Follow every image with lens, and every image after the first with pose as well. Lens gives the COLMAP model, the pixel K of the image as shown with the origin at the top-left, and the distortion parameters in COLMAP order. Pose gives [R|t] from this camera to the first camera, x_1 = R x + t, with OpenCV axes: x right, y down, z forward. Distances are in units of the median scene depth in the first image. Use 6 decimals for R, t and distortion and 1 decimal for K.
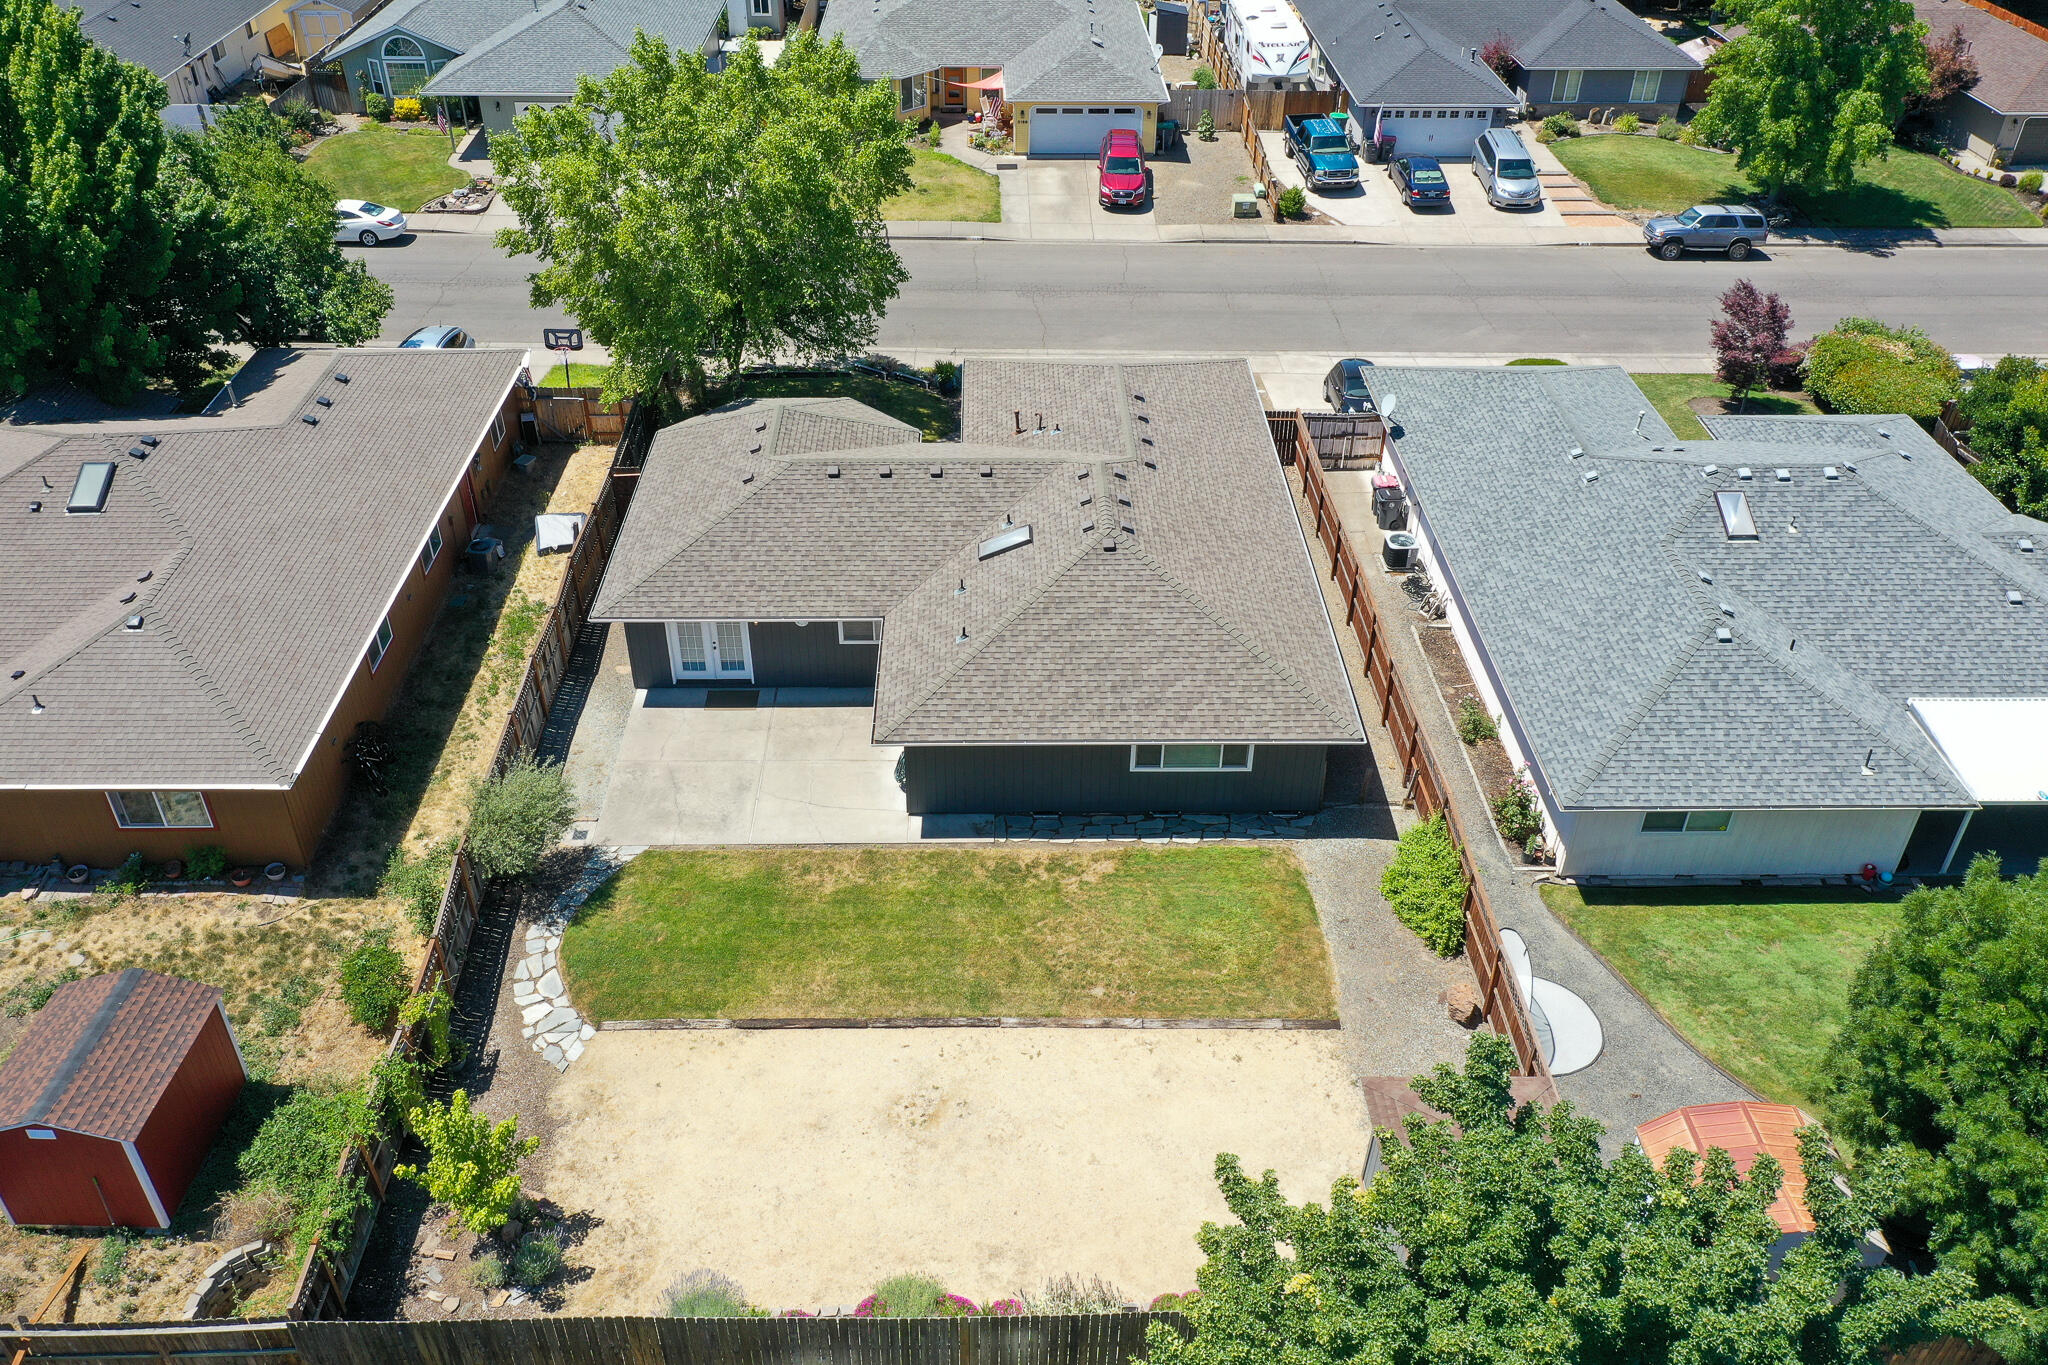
lens RADIAL K [[1613.5, 0, 1025.2], [0, 1613.5, 676.7], [0, 0, 1]] dist [0.011614, 0.005636]
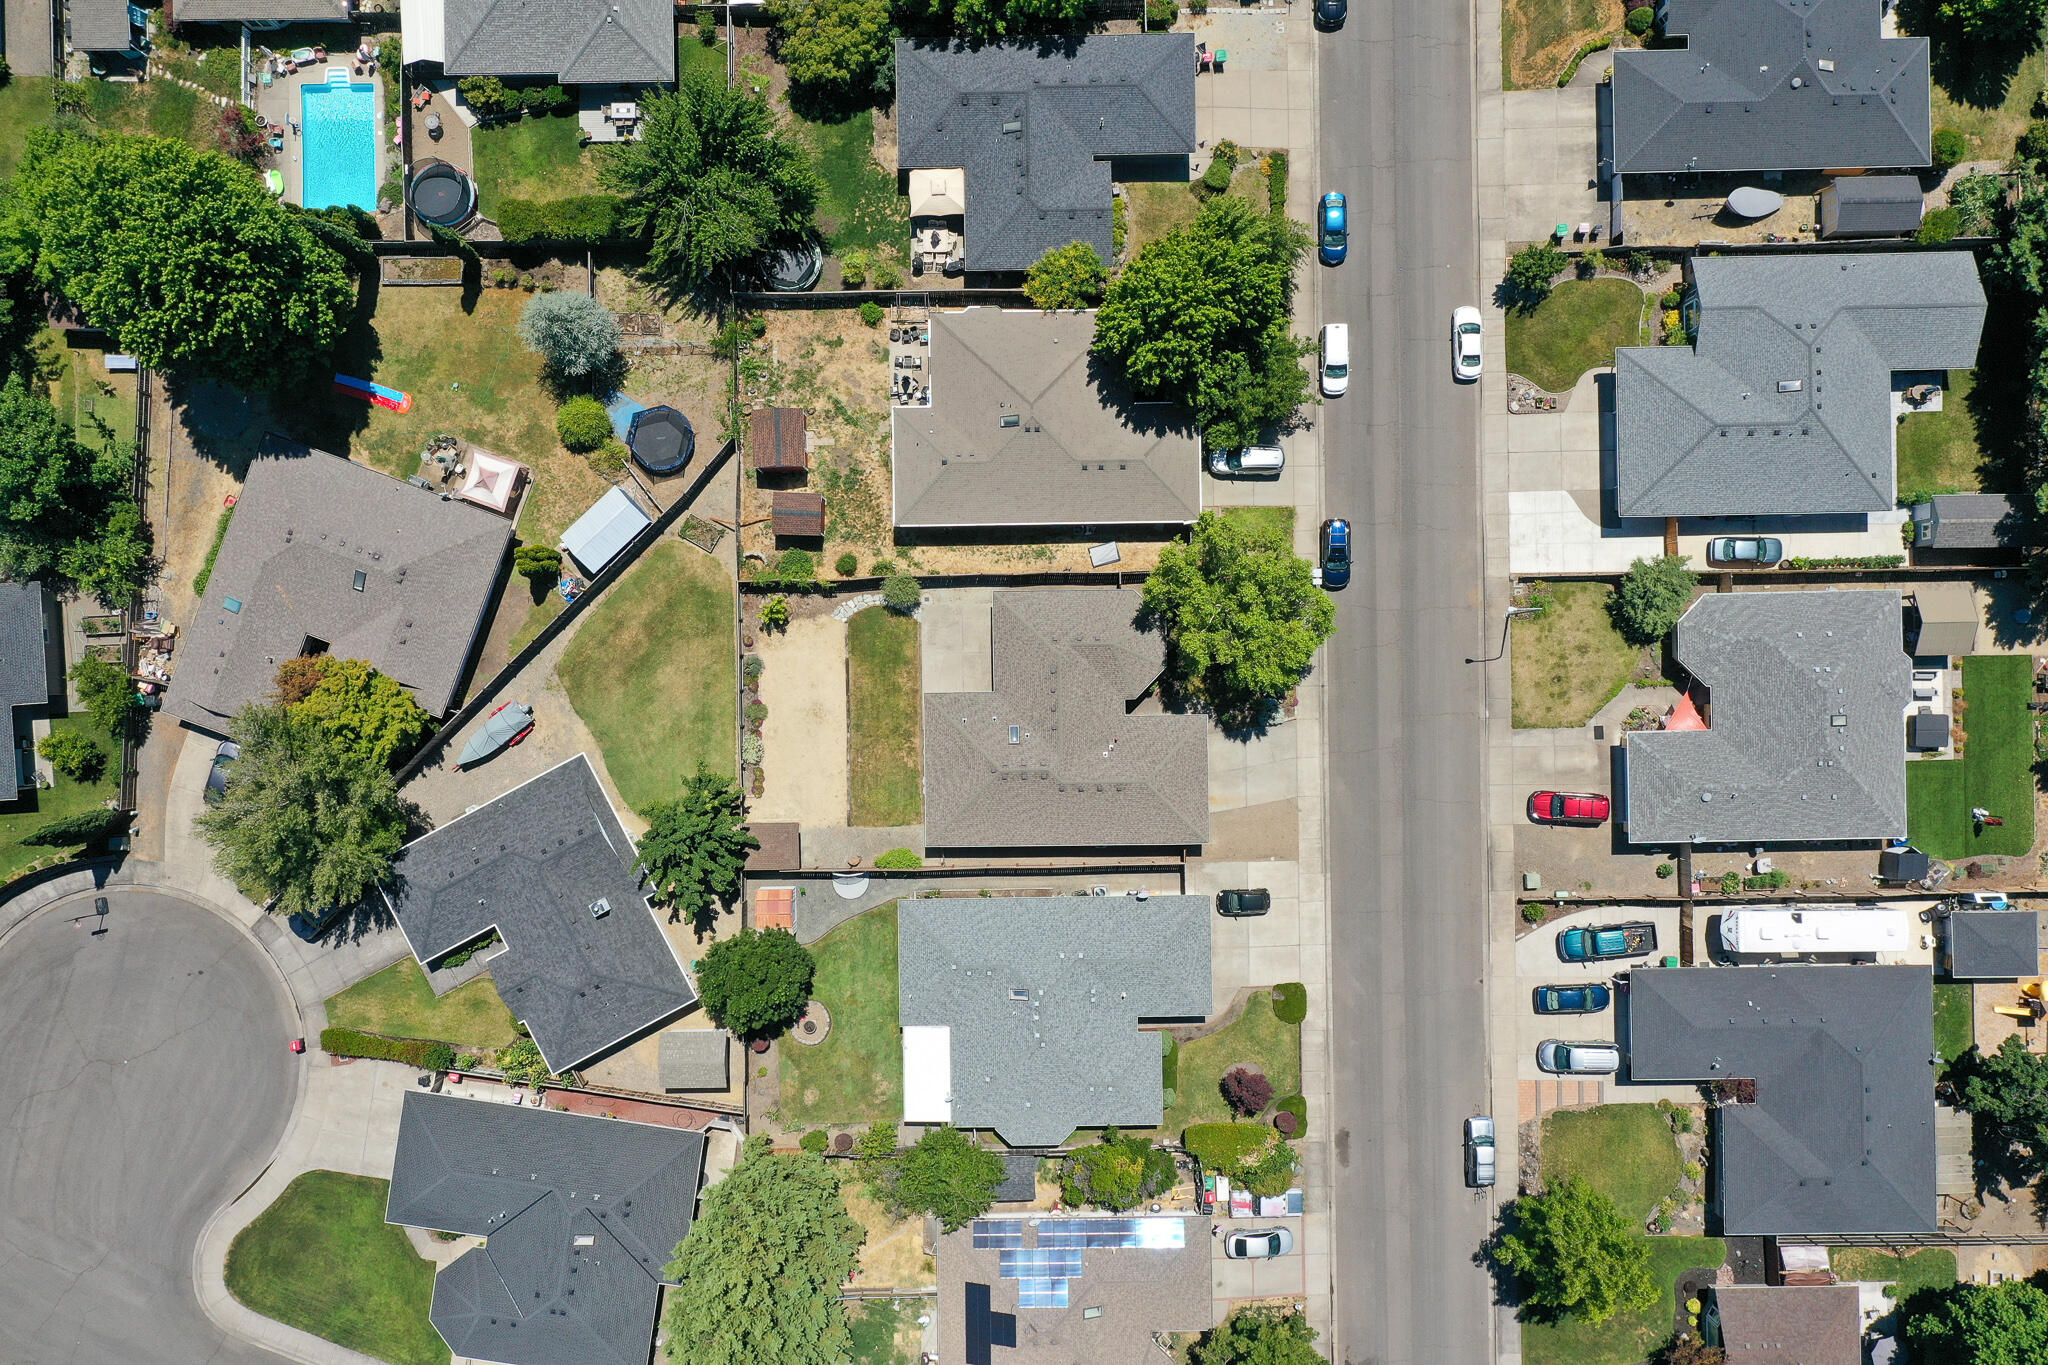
lens RADIAL K [[1660.8, 0, 1024.0], [0, 1660.8, 682.5], [0, 0, 1]] dist [-0.000922, -0.002372]
pose [[-0.007801, 0.999547, -0.029078, -0.018094], [-0.573196, 0.019358, 0.819190, -2.604242], [0.819381, 0.023058, 0.572785, -0.690453]]
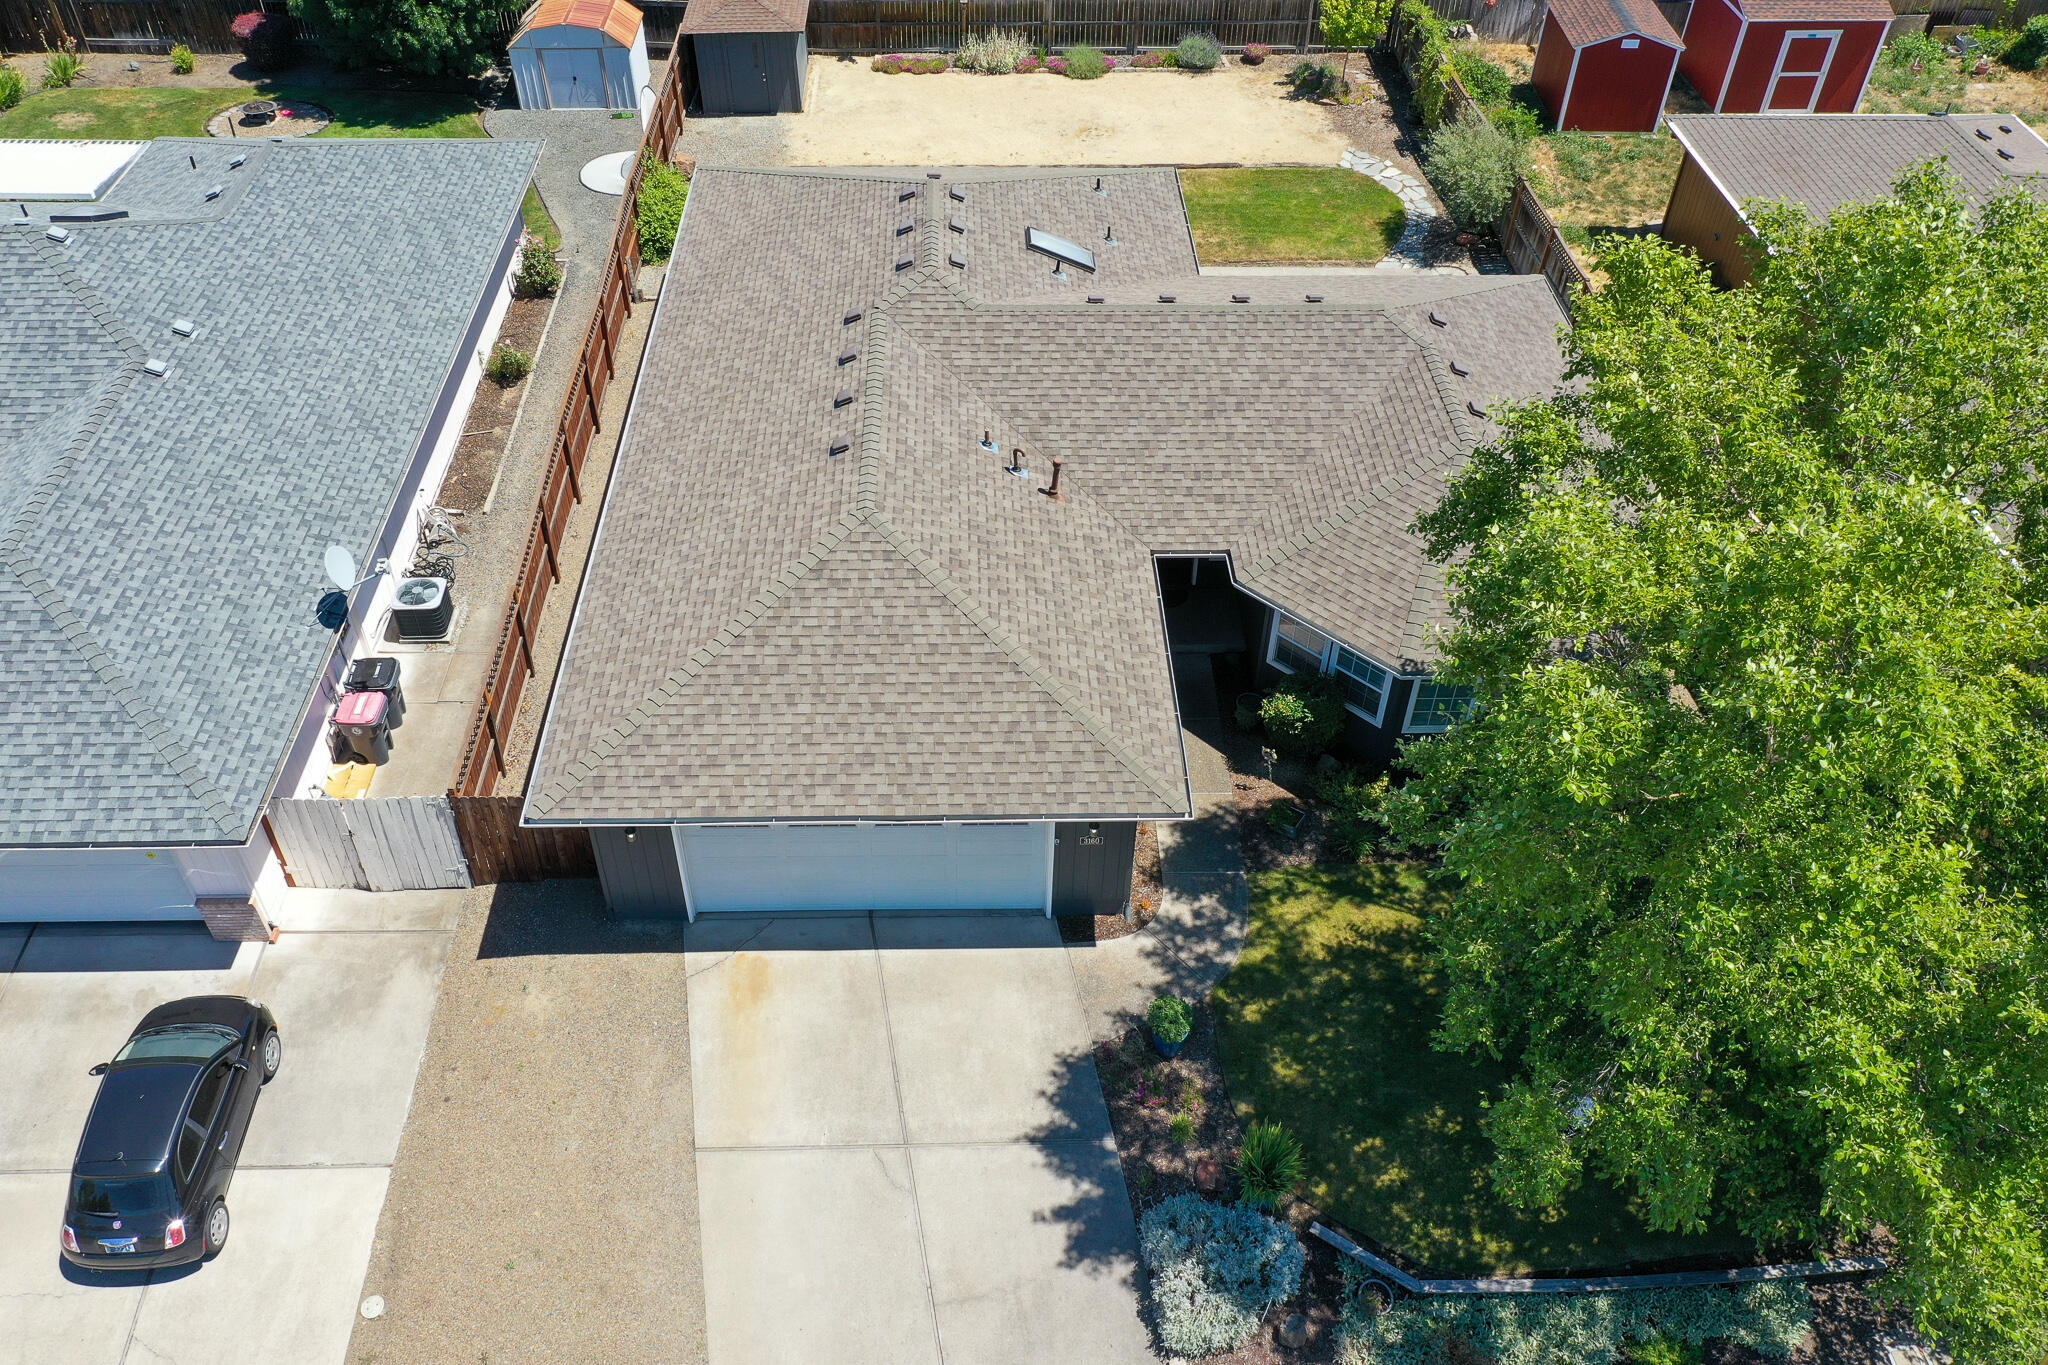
lens RADIAL K [[1660.8, 0, 1024.0], [0, 1660.8, 682.5], [0, 0, 1]] dist [-0.000922, -0.002372]
pose [[-0.999755, -0.008311, -0.020538, 0.018239], [-0.021853, 0.217317, 0.975856, -0.864153], [-0.003648, 0.976066, -0.217446, 1.444995]]
